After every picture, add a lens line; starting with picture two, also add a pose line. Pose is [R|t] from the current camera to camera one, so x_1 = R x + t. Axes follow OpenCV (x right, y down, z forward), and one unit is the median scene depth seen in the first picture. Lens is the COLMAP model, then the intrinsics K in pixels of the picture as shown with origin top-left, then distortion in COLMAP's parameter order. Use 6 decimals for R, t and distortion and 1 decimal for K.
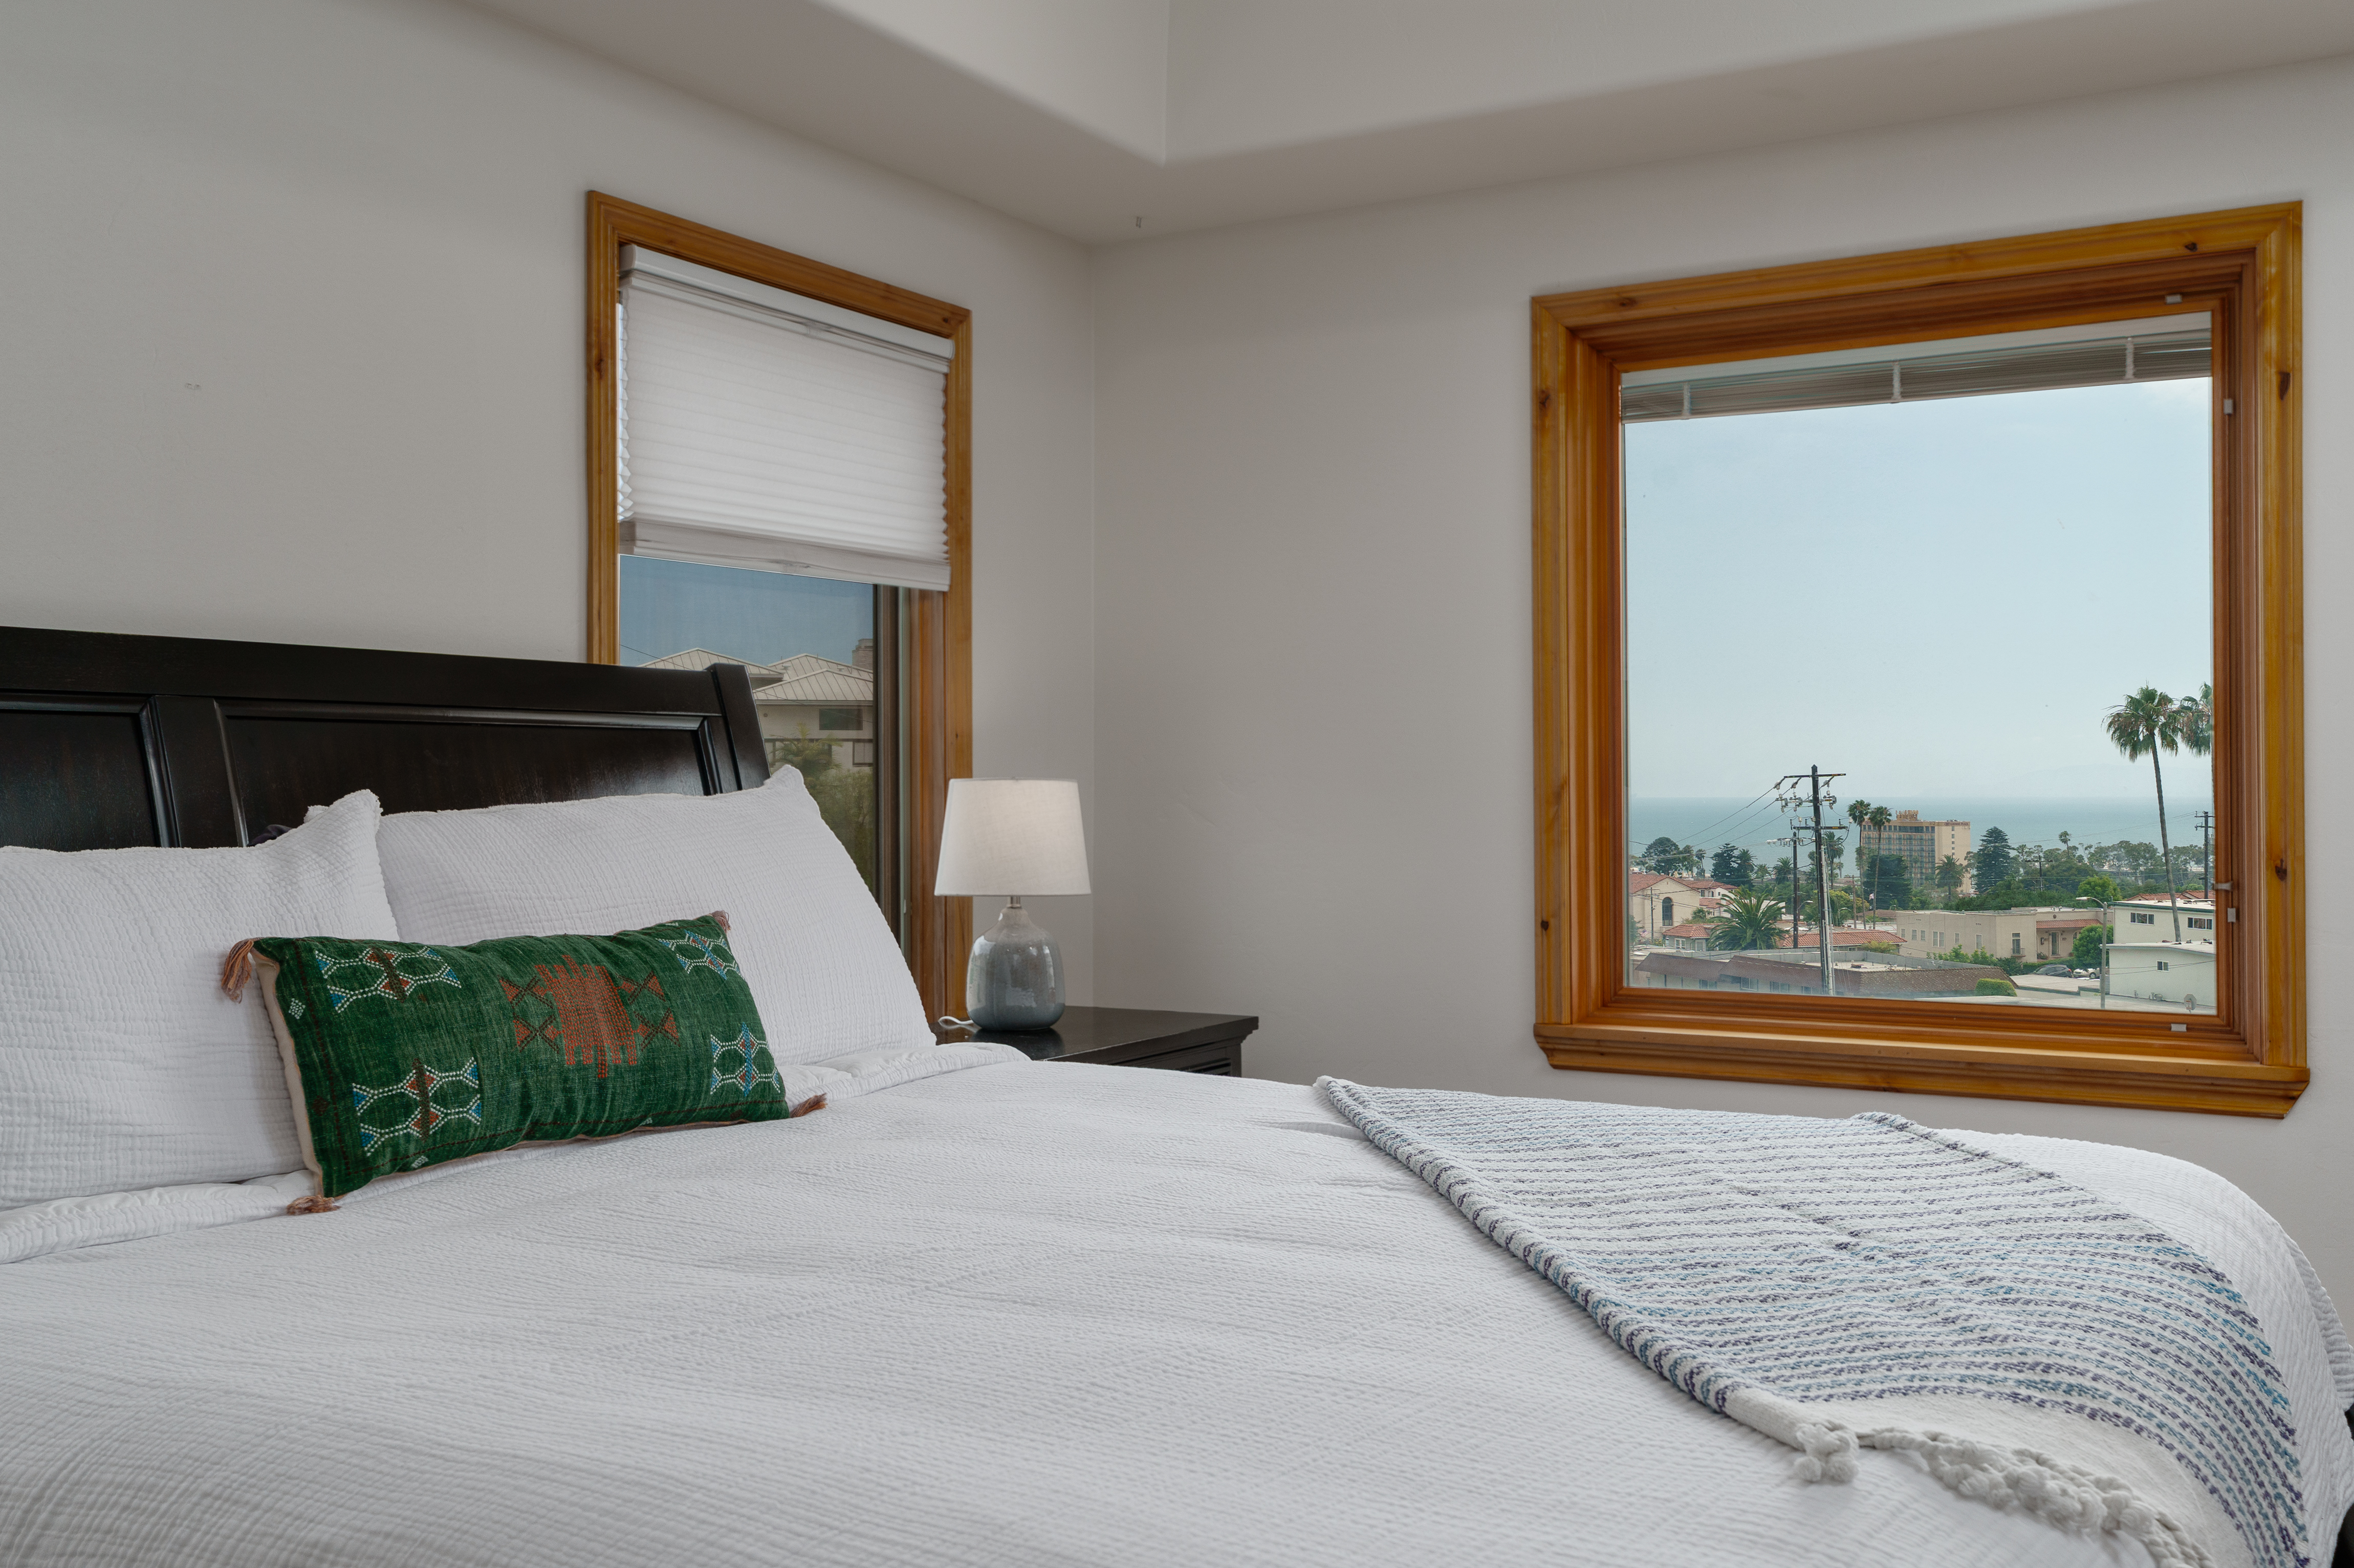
lens RADIAL K [[2160.1, 0, 1177.0], [0, 2160.1, 784.0], [0, 0, 1]] dist [0.009402, 0.009578]
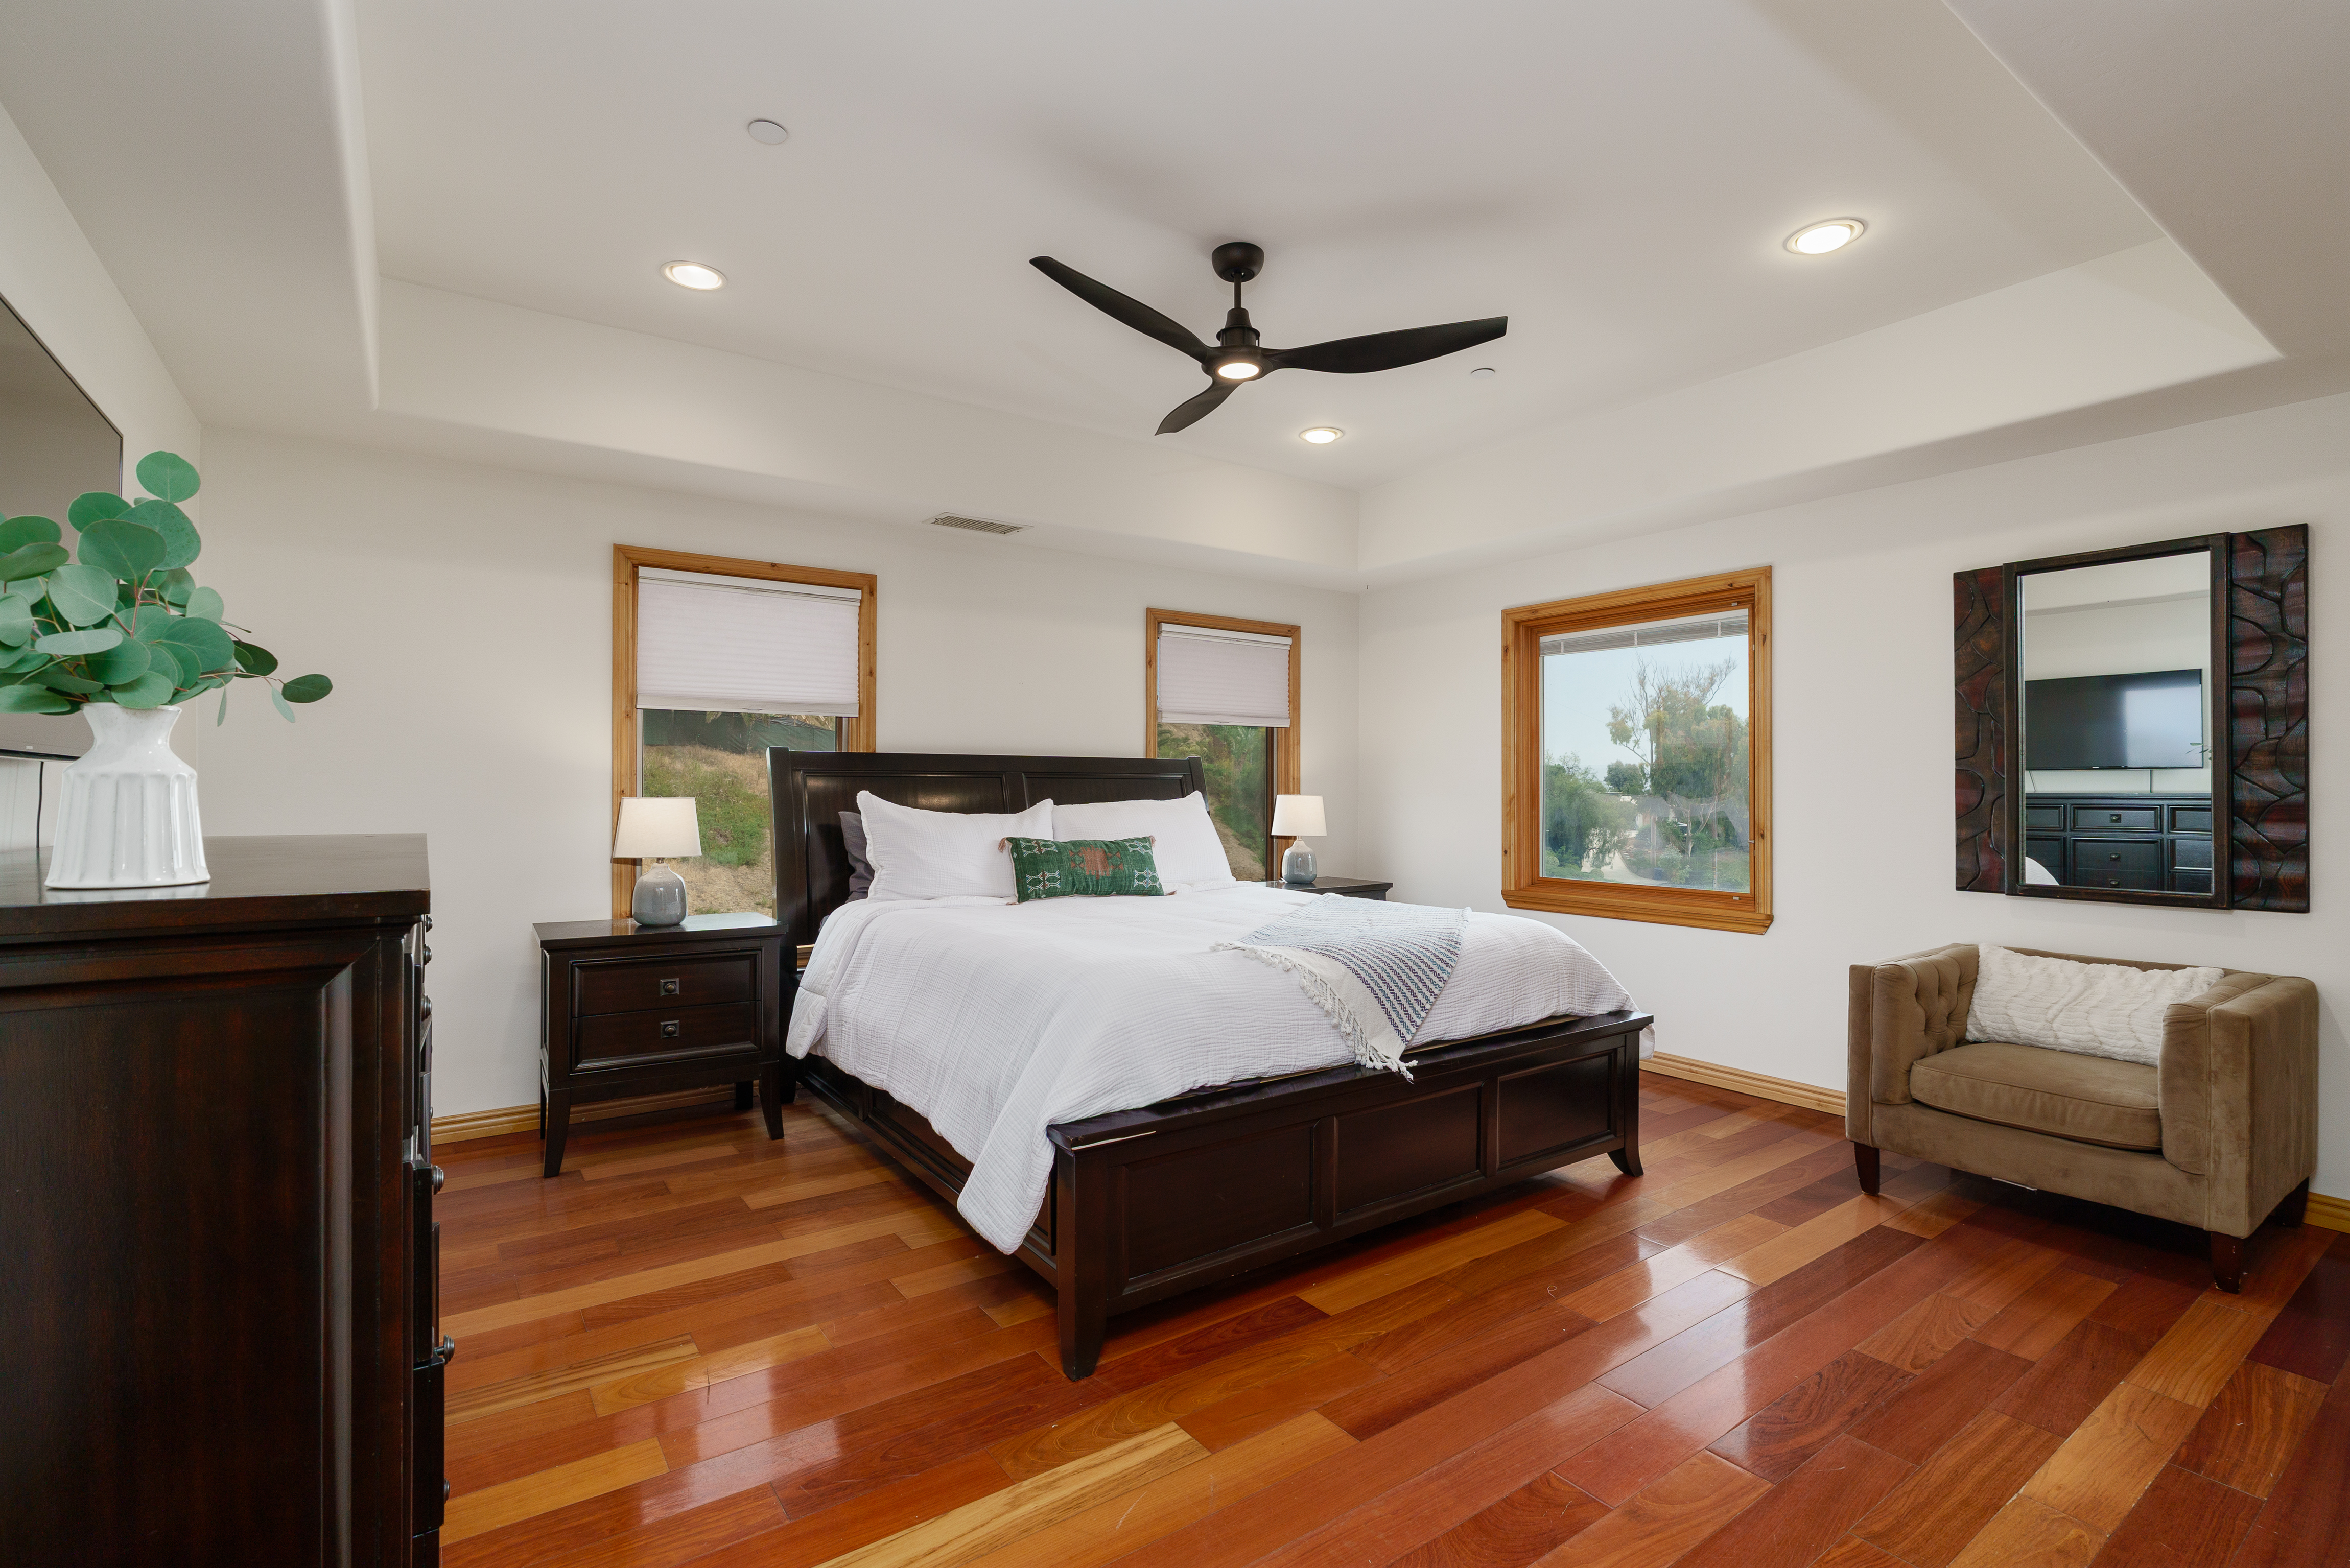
lens RADIAL K [[1068.0, 0, 1175.0], [0, 1068.0, 784.0], [0, 0, 1]] dist [-0.000347, -0.000013]
pose [[0.911281, 0.002118, -0.411780, 0.536306], [-0.004133, 0.999983, -0.004003, -0.015224], [0.411764, 0.005350, 0.911275, -0.527559]]
